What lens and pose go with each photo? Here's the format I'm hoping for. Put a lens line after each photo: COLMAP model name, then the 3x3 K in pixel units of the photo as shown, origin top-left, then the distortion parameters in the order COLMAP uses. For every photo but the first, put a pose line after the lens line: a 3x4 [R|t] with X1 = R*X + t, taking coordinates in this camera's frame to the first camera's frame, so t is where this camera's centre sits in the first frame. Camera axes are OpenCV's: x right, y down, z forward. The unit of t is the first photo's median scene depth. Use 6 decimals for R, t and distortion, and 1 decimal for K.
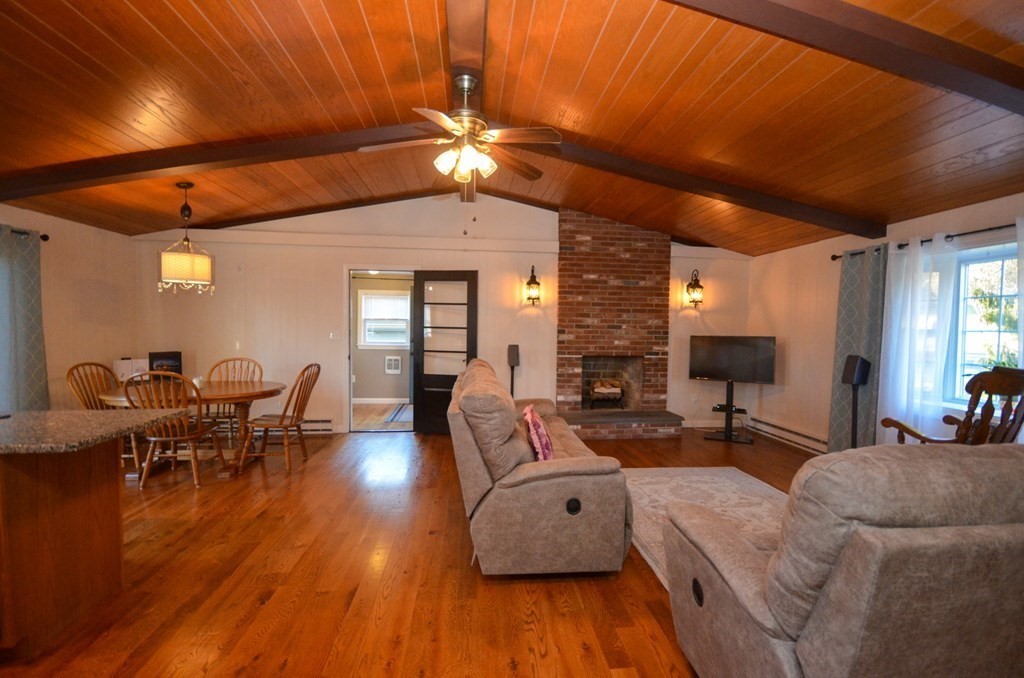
lens RADIAL K [[453.6, 0, 517.9], [0, 453.6, 343.4], [0, 0, 1]] dist [-0.002142, -0.002238]
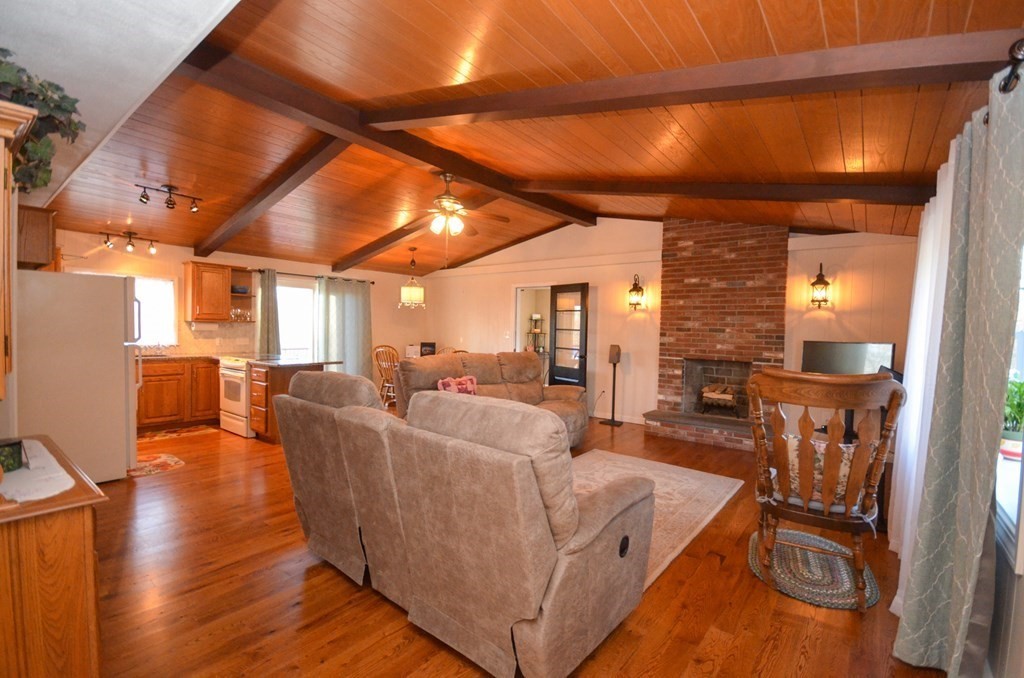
lens RADIAL K [[453.6, 0, 519.8], [0, 453.6, 345.2], [0, 0, 1]] dist [-0.002142, -0.002238]
pose [[0.709796, 0.030390, -0.703751, 0.601512], [-0.039309, 0.999221, 0.003503, 0.008714], [0.703309, 0.025177, 0.710438, 0.013000]]
